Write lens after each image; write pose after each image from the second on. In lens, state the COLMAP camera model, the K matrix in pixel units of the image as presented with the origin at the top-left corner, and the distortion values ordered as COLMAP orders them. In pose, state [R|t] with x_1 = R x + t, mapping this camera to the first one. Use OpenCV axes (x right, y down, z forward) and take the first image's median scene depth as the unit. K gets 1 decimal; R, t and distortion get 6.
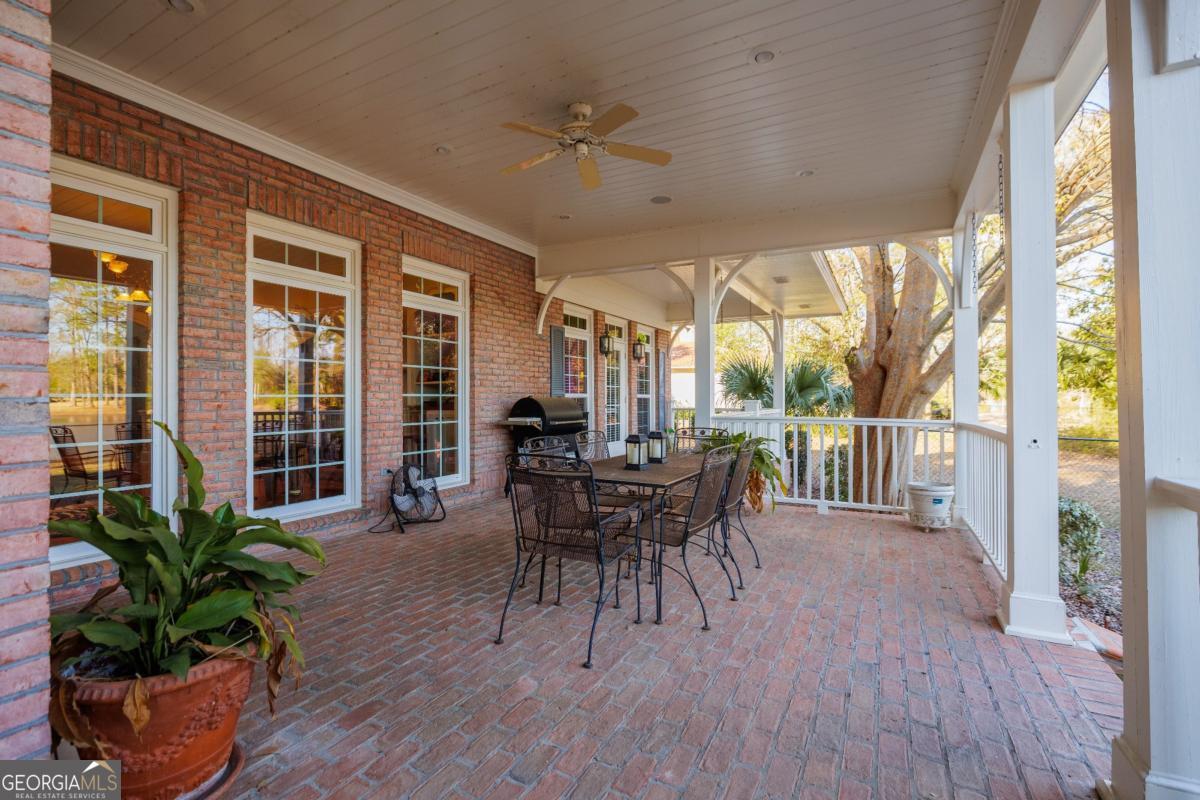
lens RADIAL K [[544.8, 0, 600.7], [0, 544.8, 397.4], [0, 0, 1]] dist [-0.001674, 0.000507]
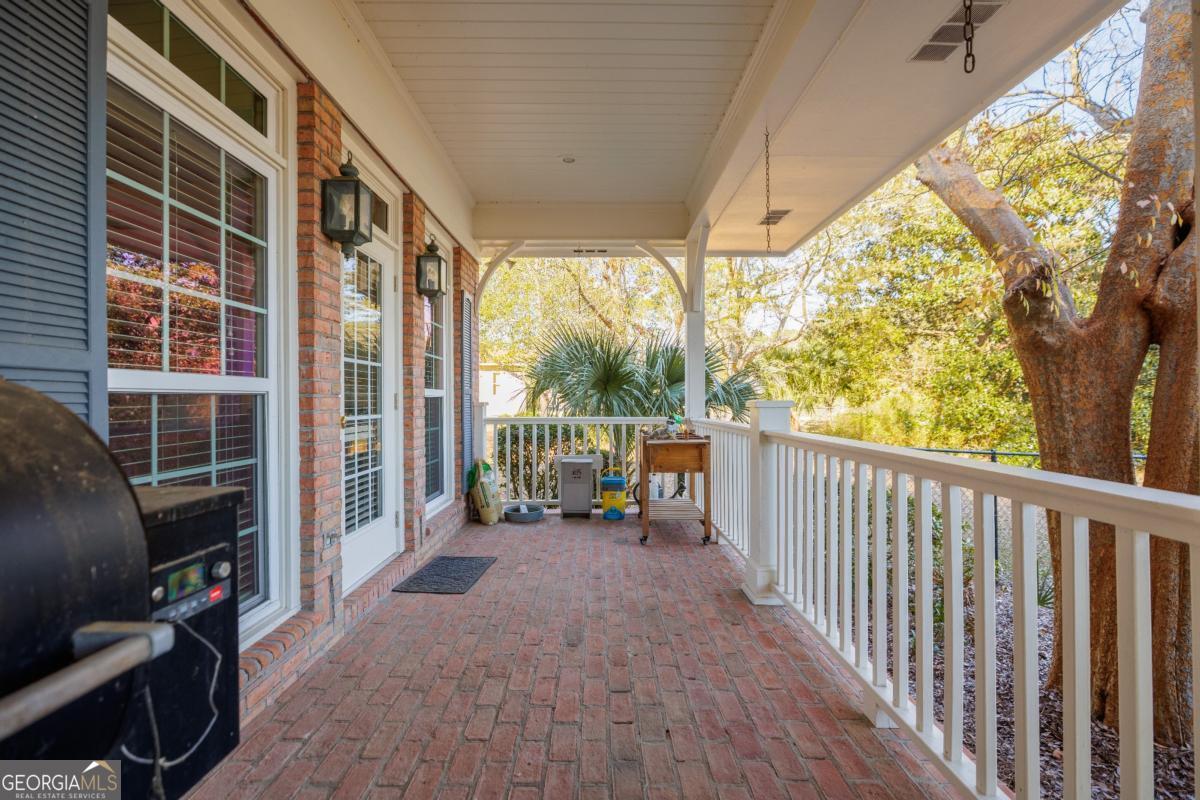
lens RADIAL K [[544.8, 0, 600.5], [0, 544.8, 398.2], [0, 0, 1]] dist [-0.001674, 0.000507]
pose [[0.883578, 0.002316, 0.468279, -0.005254], [-0.002705, 0.999996, 0.000158, 0.001864], [-0.468277, -0.001406, 0.883581, 0.603371]]
